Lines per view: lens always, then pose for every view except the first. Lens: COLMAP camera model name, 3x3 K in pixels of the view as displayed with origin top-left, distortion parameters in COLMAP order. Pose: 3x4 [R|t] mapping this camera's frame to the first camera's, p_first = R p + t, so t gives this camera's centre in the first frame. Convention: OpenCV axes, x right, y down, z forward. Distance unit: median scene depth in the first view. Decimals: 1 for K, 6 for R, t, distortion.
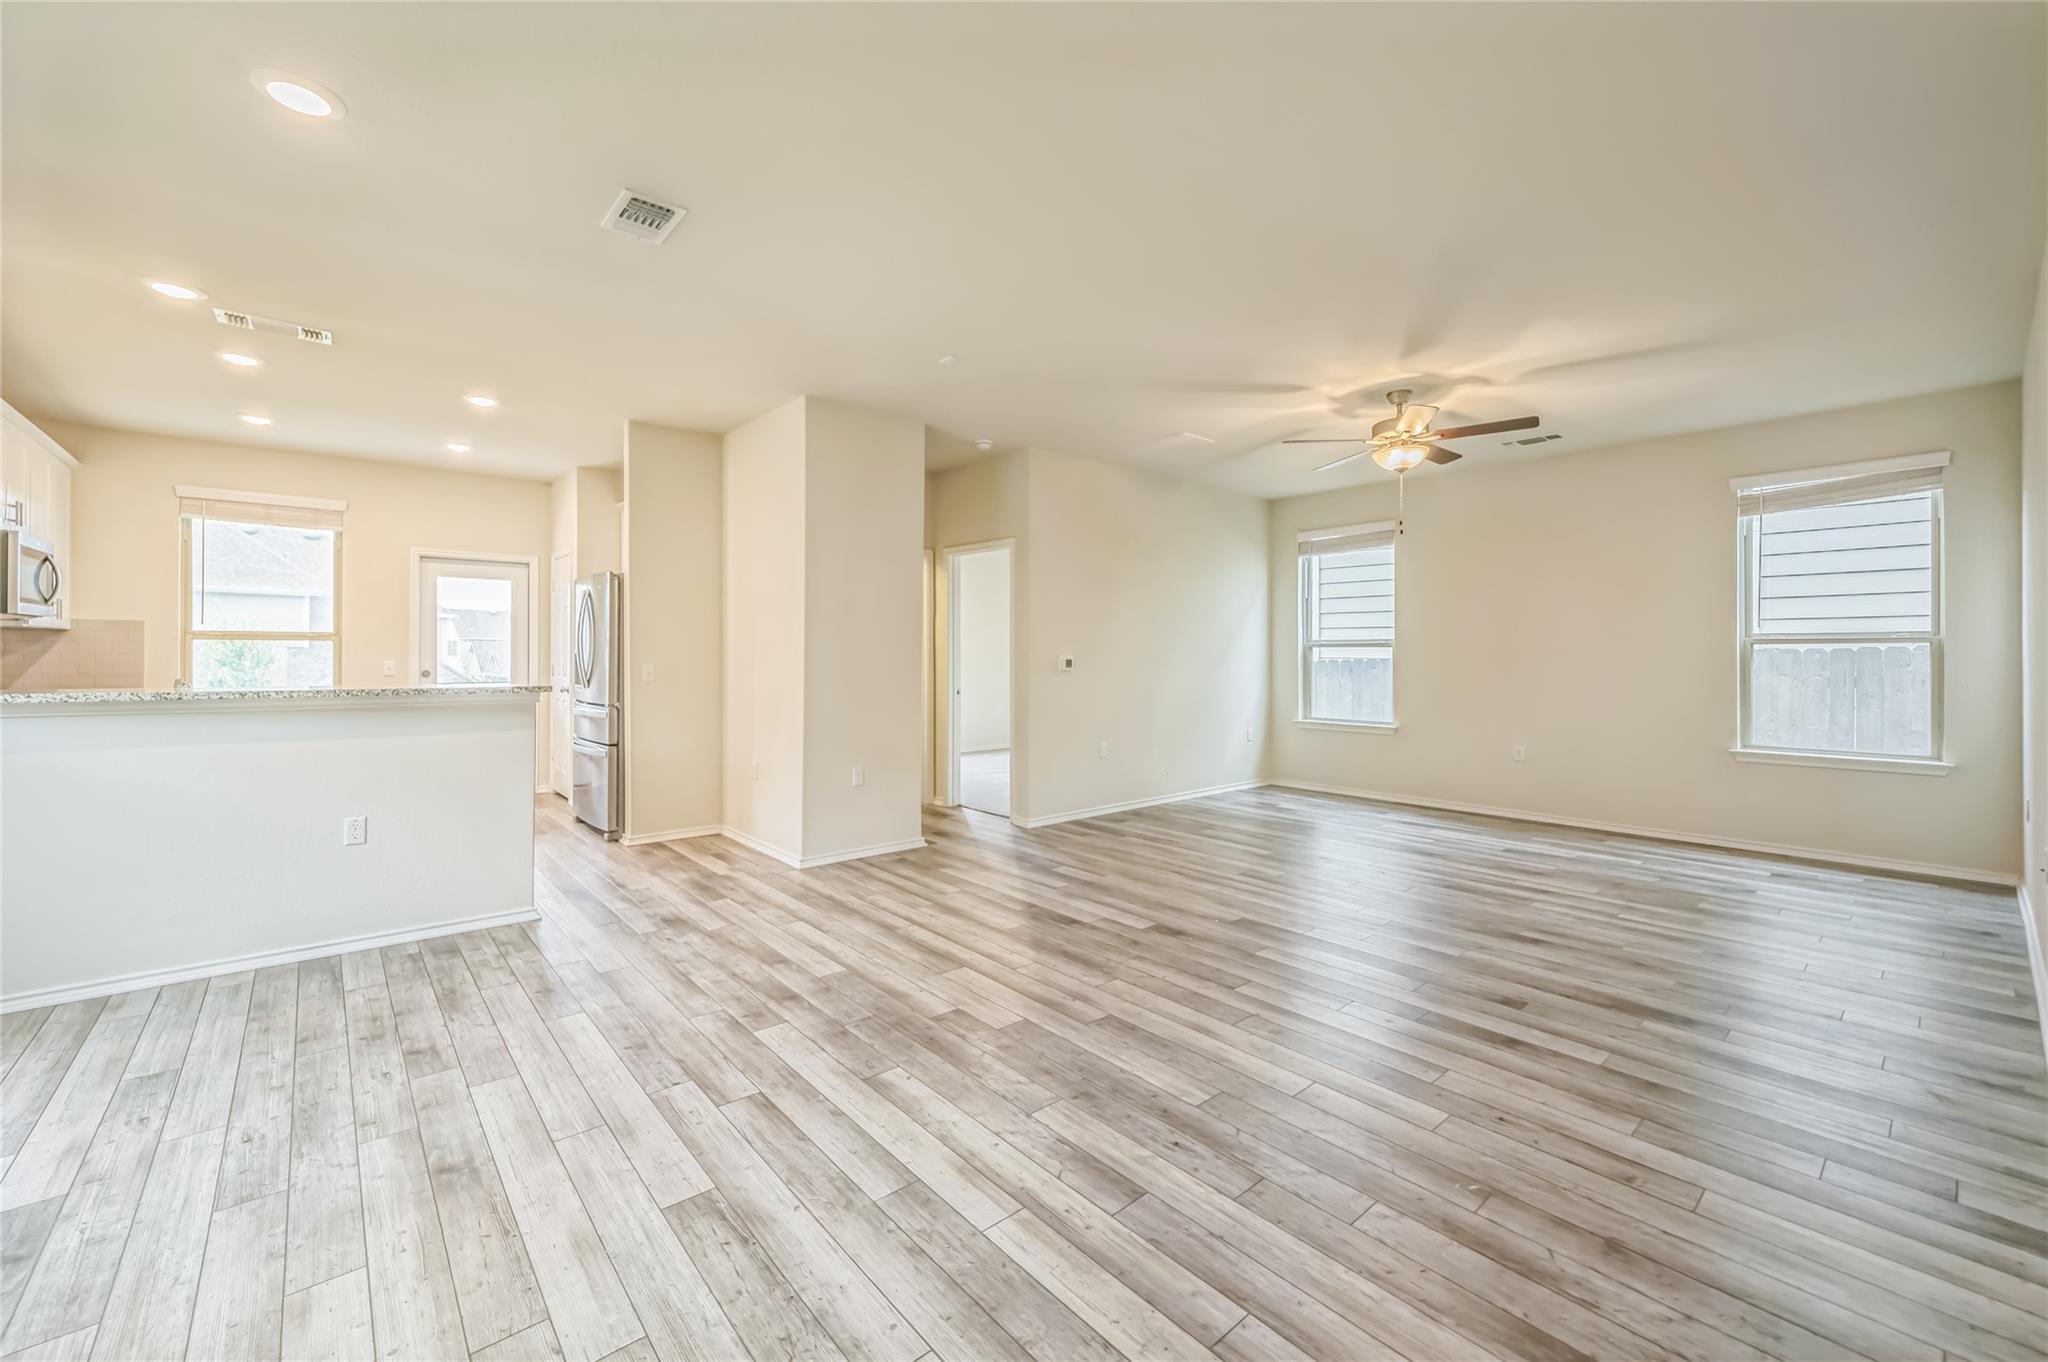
lens RADIAL K [[816.4, 0, 1026.5], [0, 816.4, 659.6], [0, 0, 1]] dist [0.001645, 0.000154]
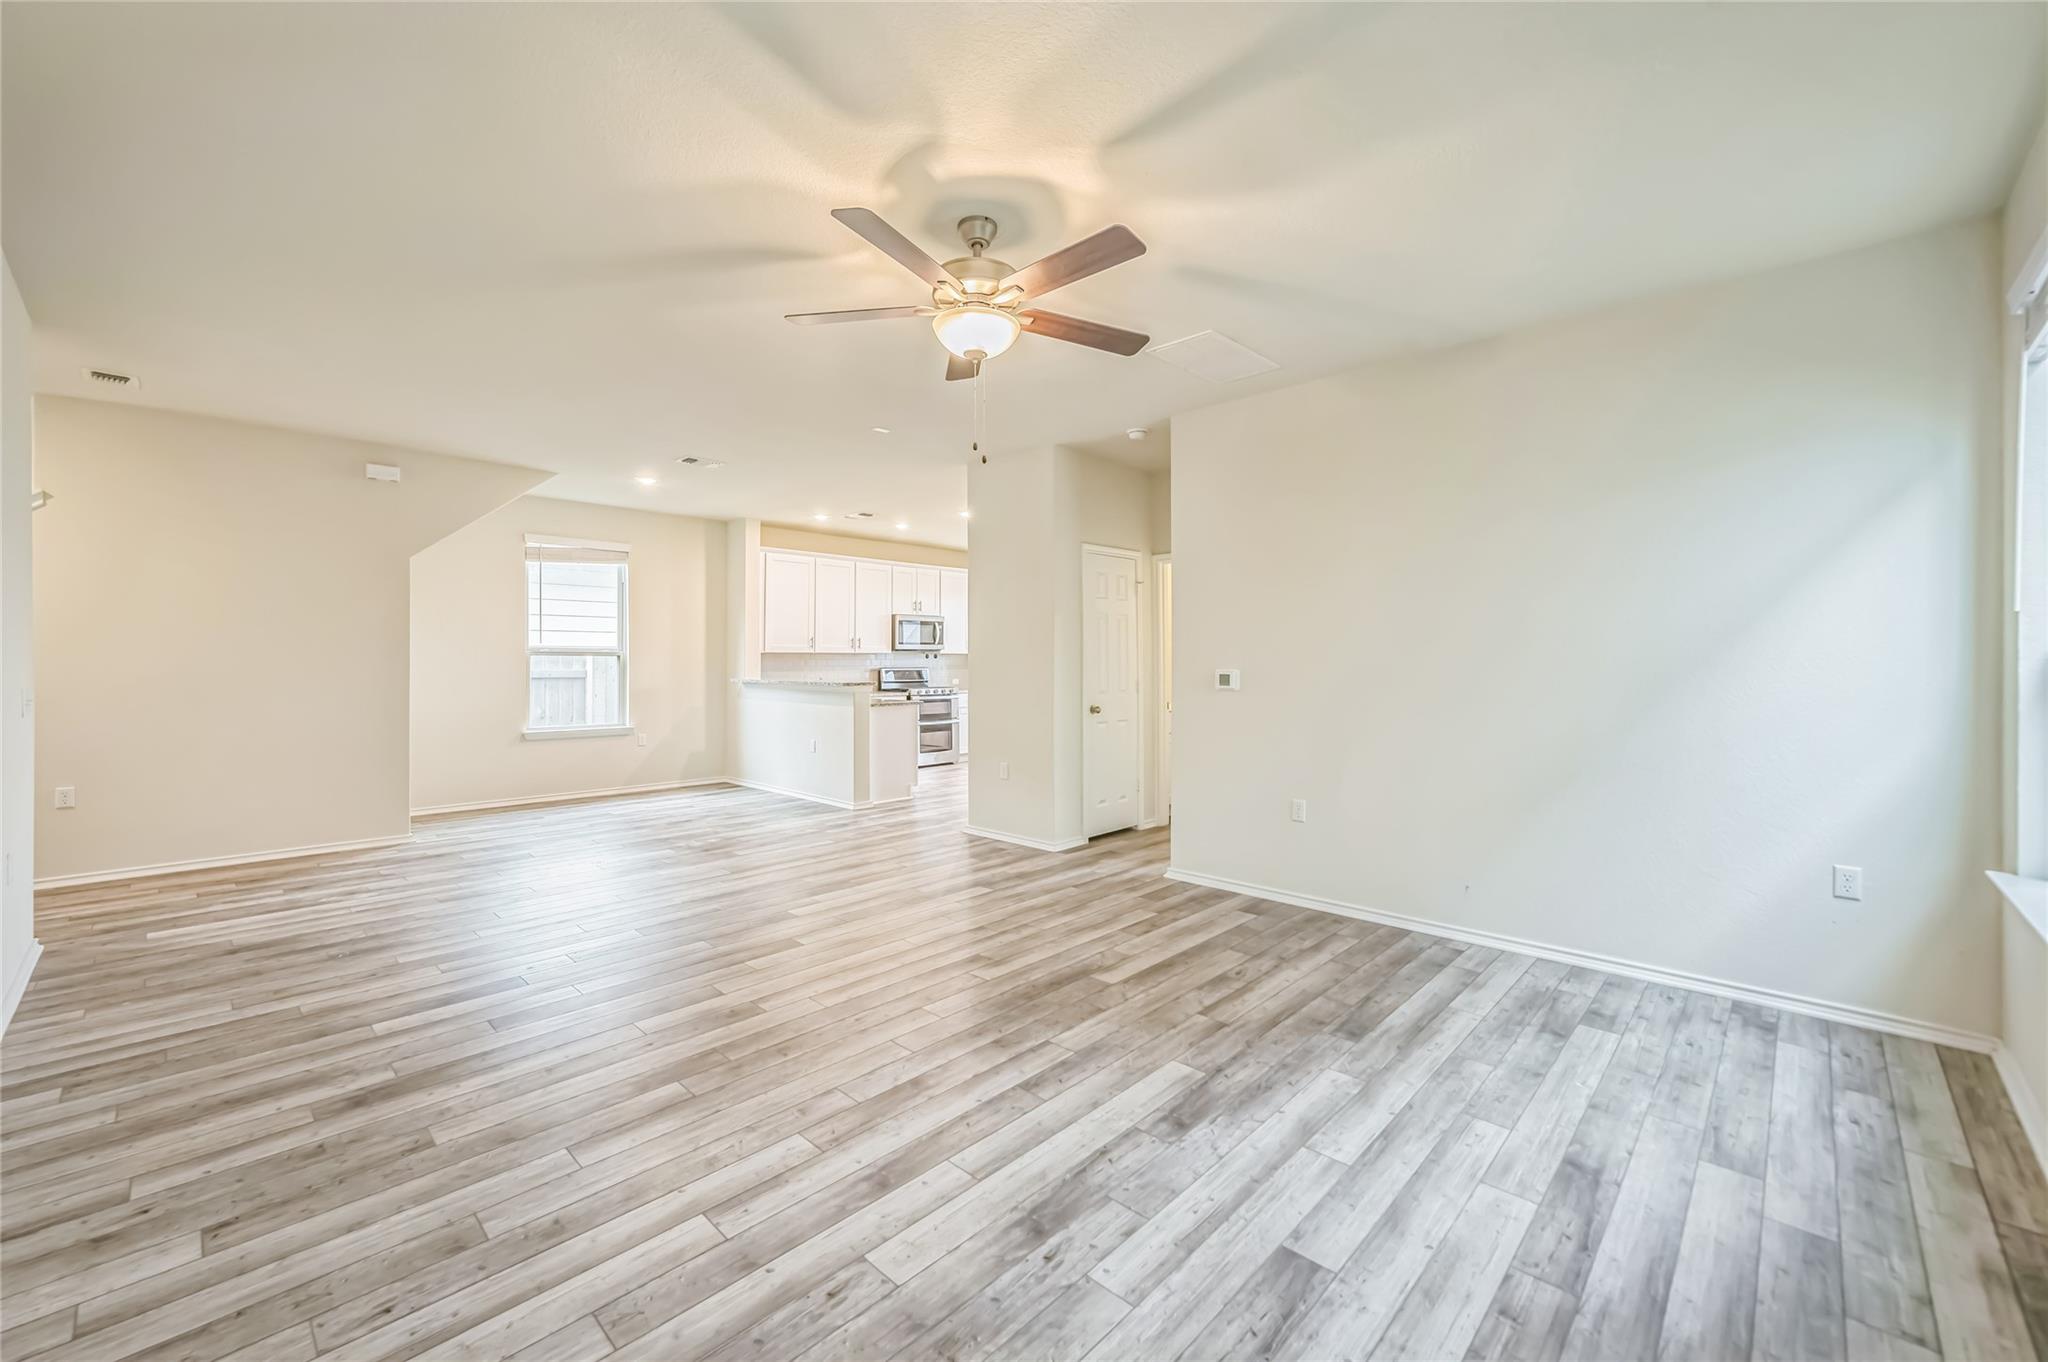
lens RADIAL K [[816.4, 0, 1022.1], [0, 816.4, 674.5], [0, 0, 1]] dist [0.001645, 0.000154]
pose [[0.090437, 0.017127, -0.995755, 1.780468], [-0.002396, 0.999853, 0.016980, -0.030964], [0.995899, 0.000850, 0.090465, 1.666625]]
